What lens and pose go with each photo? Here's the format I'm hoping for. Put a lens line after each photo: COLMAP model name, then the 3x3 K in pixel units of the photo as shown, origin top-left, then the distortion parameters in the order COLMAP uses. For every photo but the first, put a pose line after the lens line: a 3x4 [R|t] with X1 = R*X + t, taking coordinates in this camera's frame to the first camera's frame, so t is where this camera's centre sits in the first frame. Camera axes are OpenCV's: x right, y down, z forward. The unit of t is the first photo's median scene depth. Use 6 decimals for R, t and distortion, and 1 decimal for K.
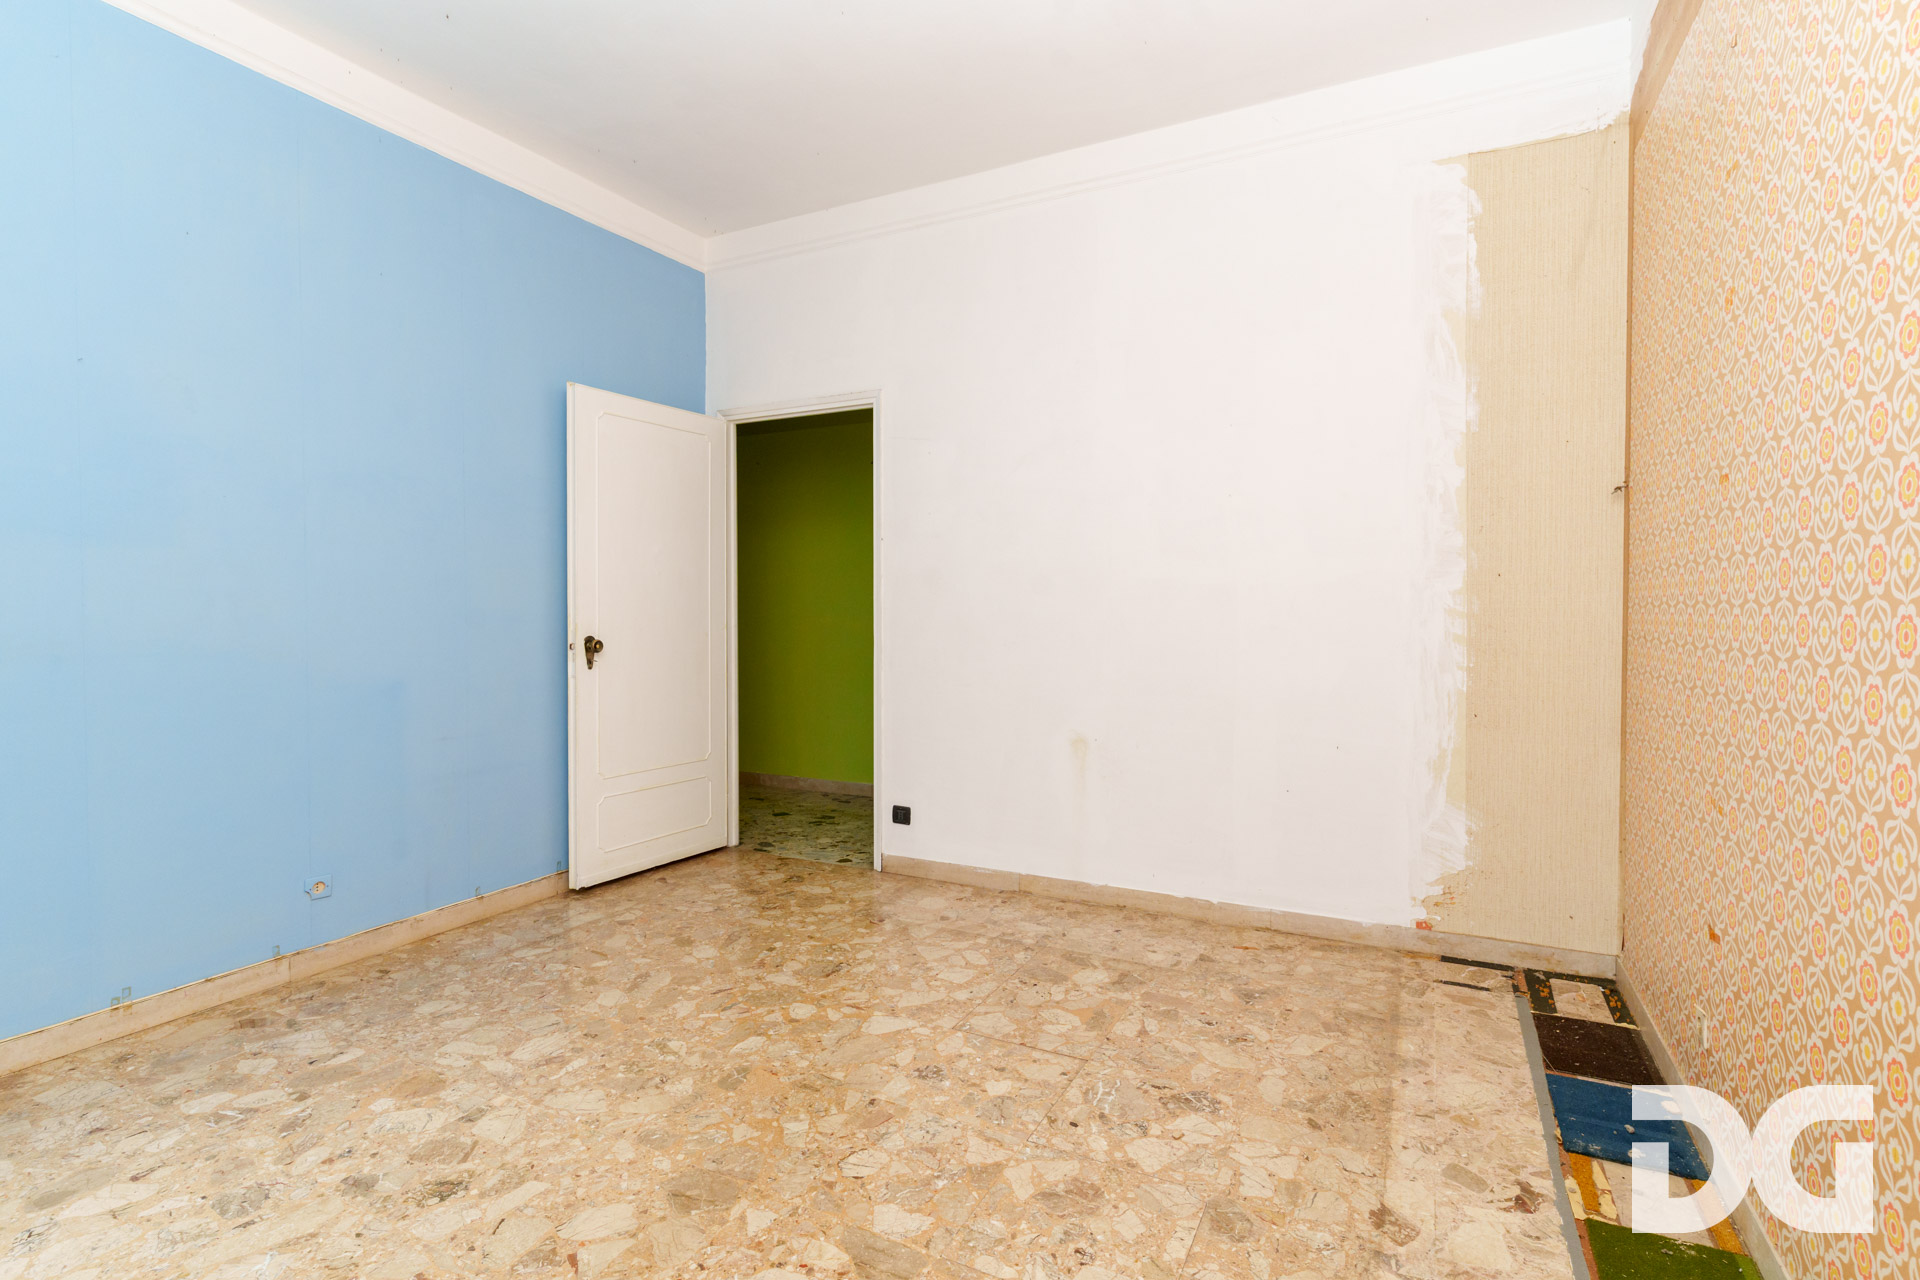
lens RADIAL K [[919.0, 0, 954.9], [0, 919.0, 624.5], [0, 0, 1]] dist [0.002082, 0.001384]
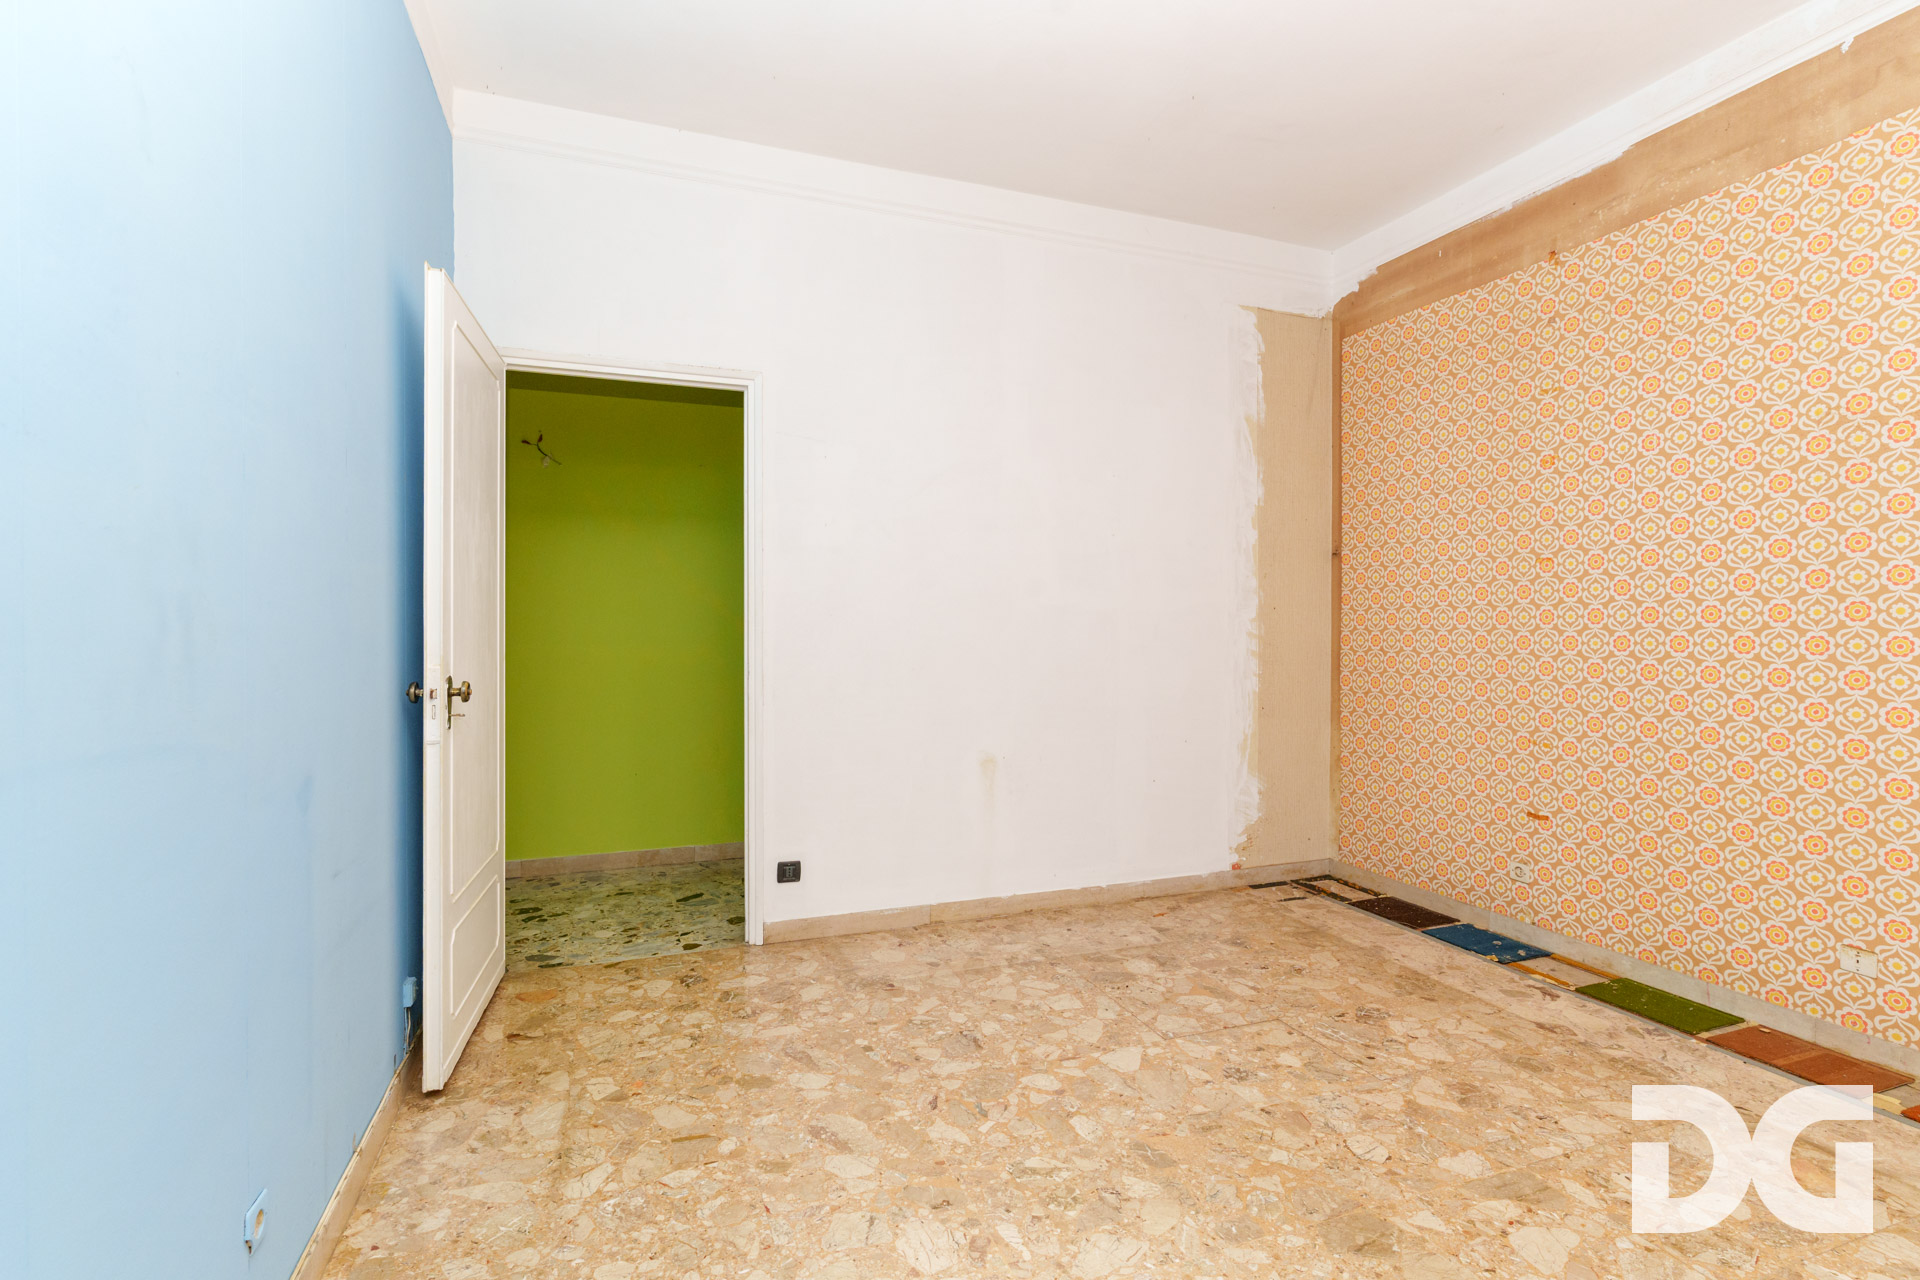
lens RADIAL K [[919.0, 0, 962.4], [0, 919.0, 636.4], [0, 0, 1]] dist [0.002082, 0.001384]
pose [[0.669005, -0.003900, 0.743248, -0.877411], [0.011583, 0.999920, -0.005179, -0.009533], [-0.743168, 0.012073, 0.668996, 0.451623]]
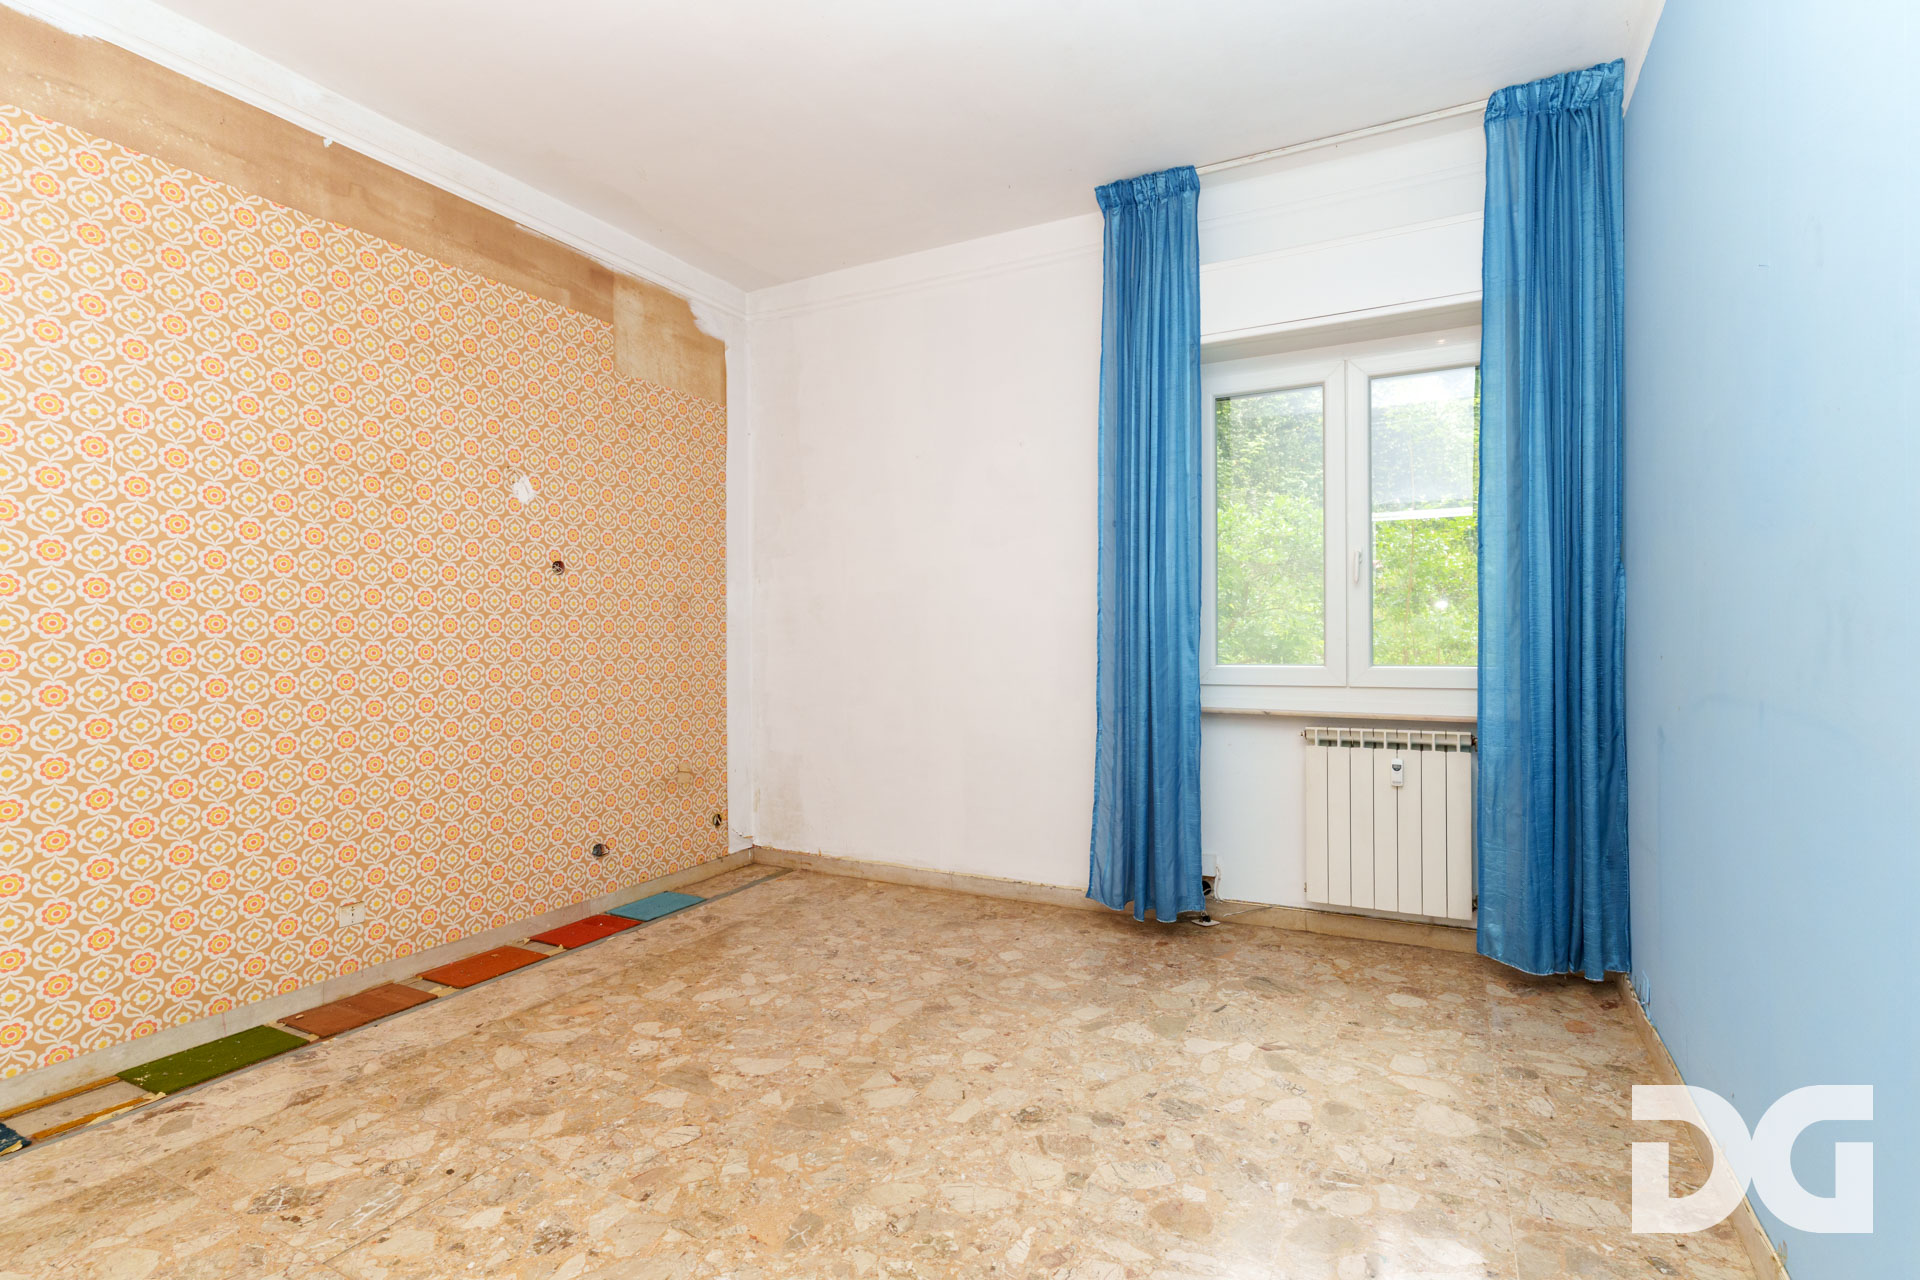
lens RADIAL K [[919.0, 0, 956.1], [0, 919.0, 638.5], [0, 0, 1]] dist [0.002082, 0.001384]
pose [[-0.999947, 0.007194, 0.007405, -0.324813], [0.007333, 0.999794, 0.018910, -0.028019], [-0.007268, 0.018964, -0.999794, 1.521877]]
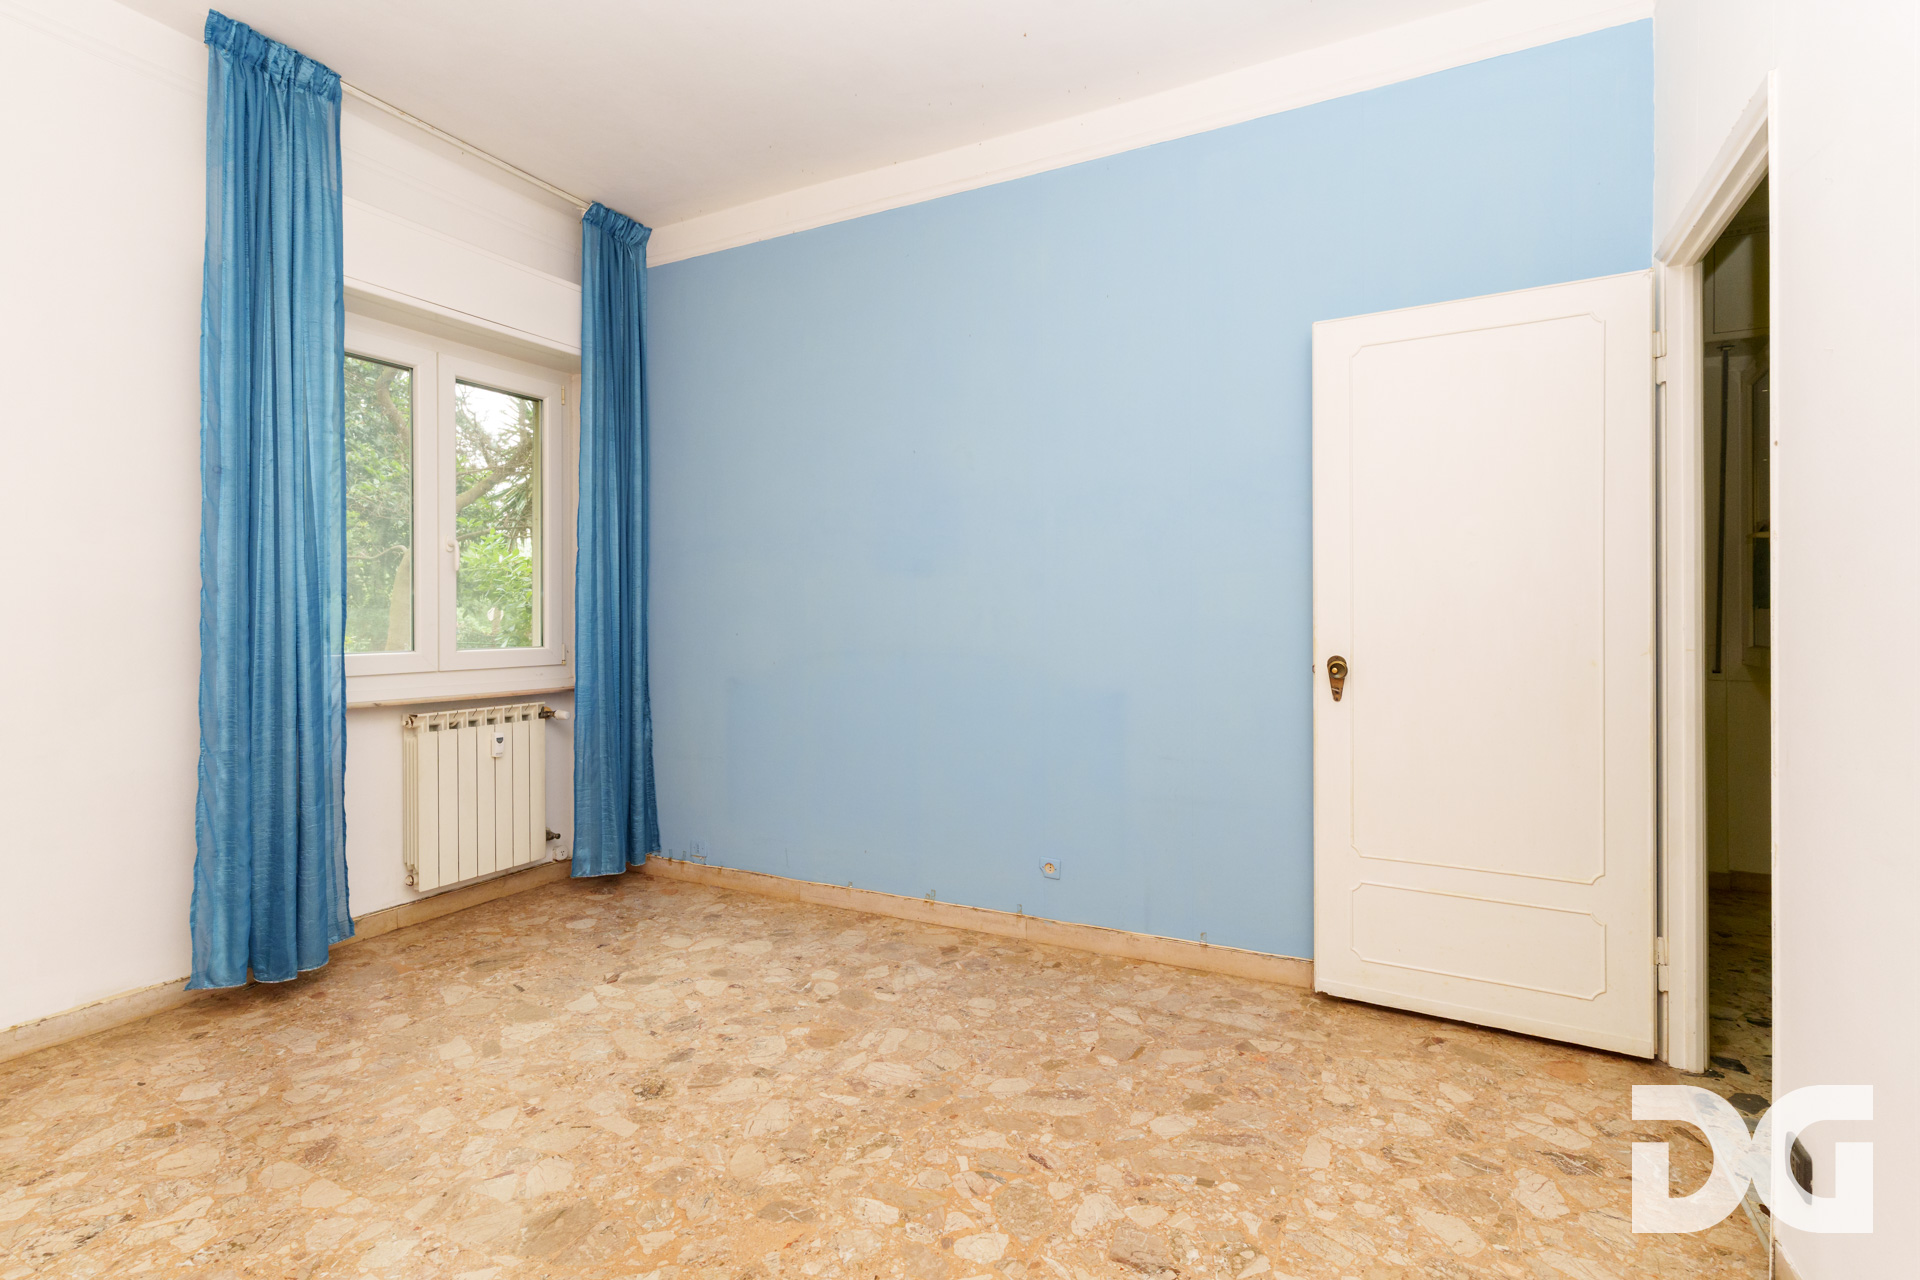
lens RADIAL K [[919.0, 0, 966.0], [0, 919.0, 633.4], [0, 0, 1]] dist [0.002082, 0.001384]
pose [[0.004341, 0.016893, -0.999848, 0.470182], [-0.013608, 0.999766, 0.016832, -0.021284], [0.999898, 0.013533, 0.004570, 0.975540]]
